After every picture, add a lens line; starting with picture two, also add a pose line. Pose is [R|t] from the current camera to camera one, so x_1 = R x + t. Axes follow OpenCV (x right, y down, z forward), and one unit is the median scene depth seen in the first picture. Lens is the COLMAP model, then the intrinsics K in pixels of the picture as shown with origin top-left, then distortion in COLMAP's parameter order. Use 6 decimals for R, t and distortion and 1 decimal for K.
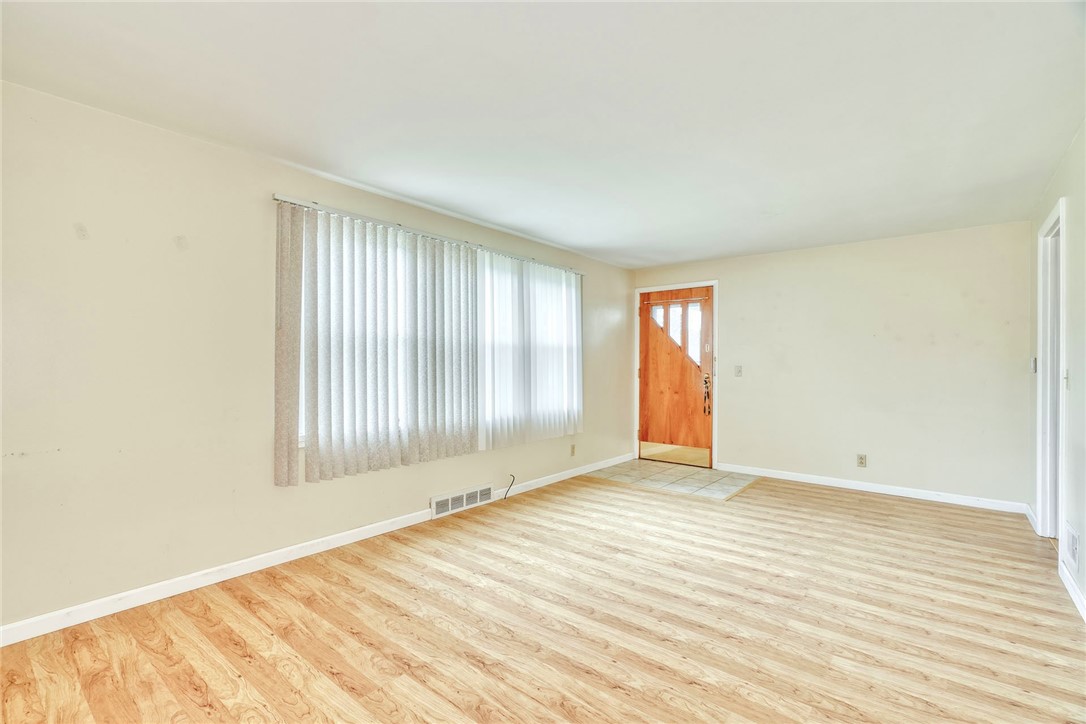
lens RADIAL K [[496.7, 0, 536.0], [0, 496.7, 364.7], [0, 0, 1]] dist [-0.004020, 0.000830]
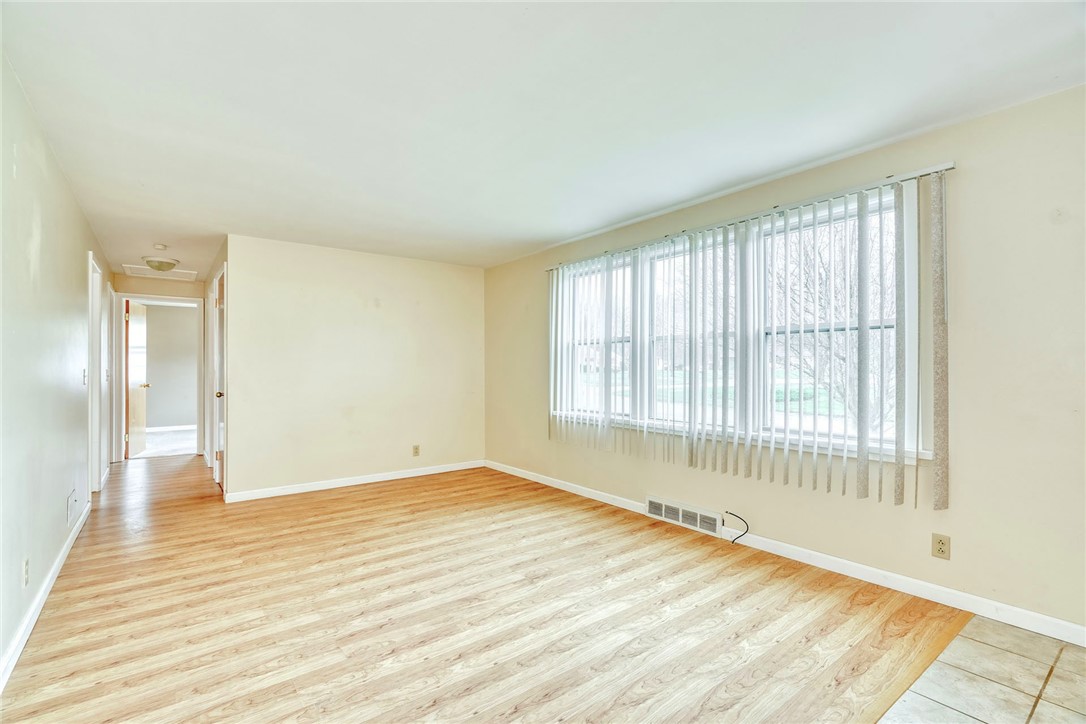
lens RADIAL K [[496.7, 0, 536.0], [0, 496.7, 364.7], [0, 0, 1]] dist [-0.004020, 0.000830]
pose [[-0.231441, -0.008293, -0.972814, 1.146174], [0.002430, 0.999956, -0.009102, 0.007328], [0.972846, -0.004470, -0.231411, 1.363471]]
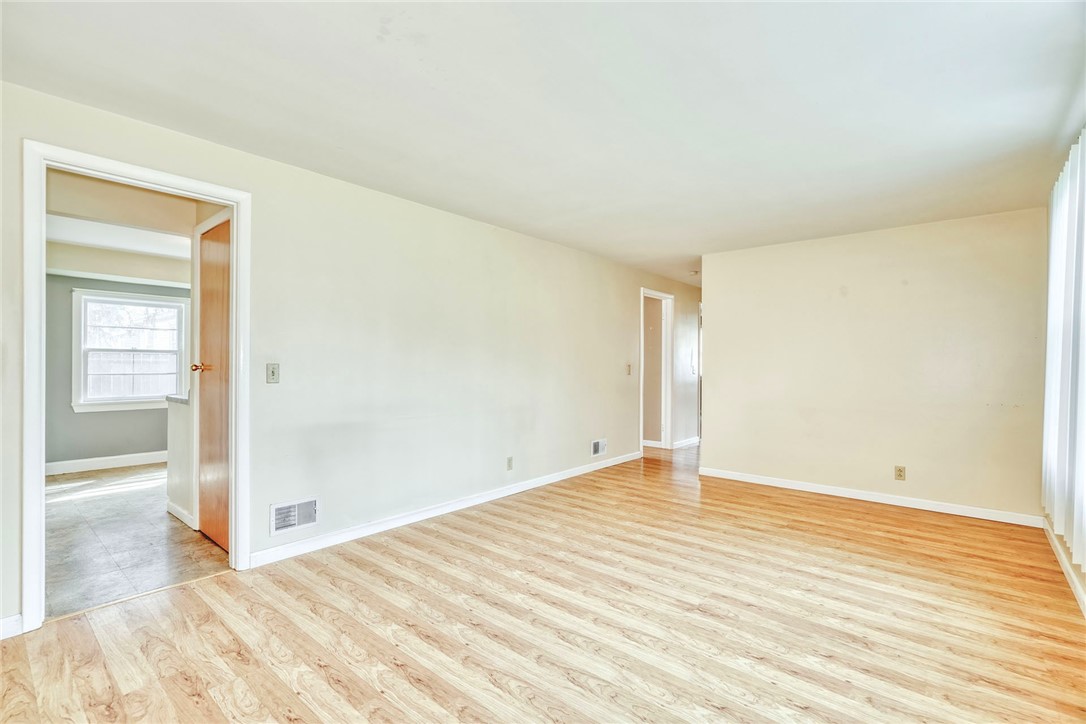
lens RADIAL K [[496.7, 0, 536.0], [0, 496.7, 364.7], [0, 0, 1]] dist [-0.004020, 0.000830]
pose [[-0.999633, -0.012129, 0.024222, 0.454536], [-0.011956, 0.999902, 0.007268, -0.004694], [-0.024307, 0.006976, -0.999680, 1.990816]]
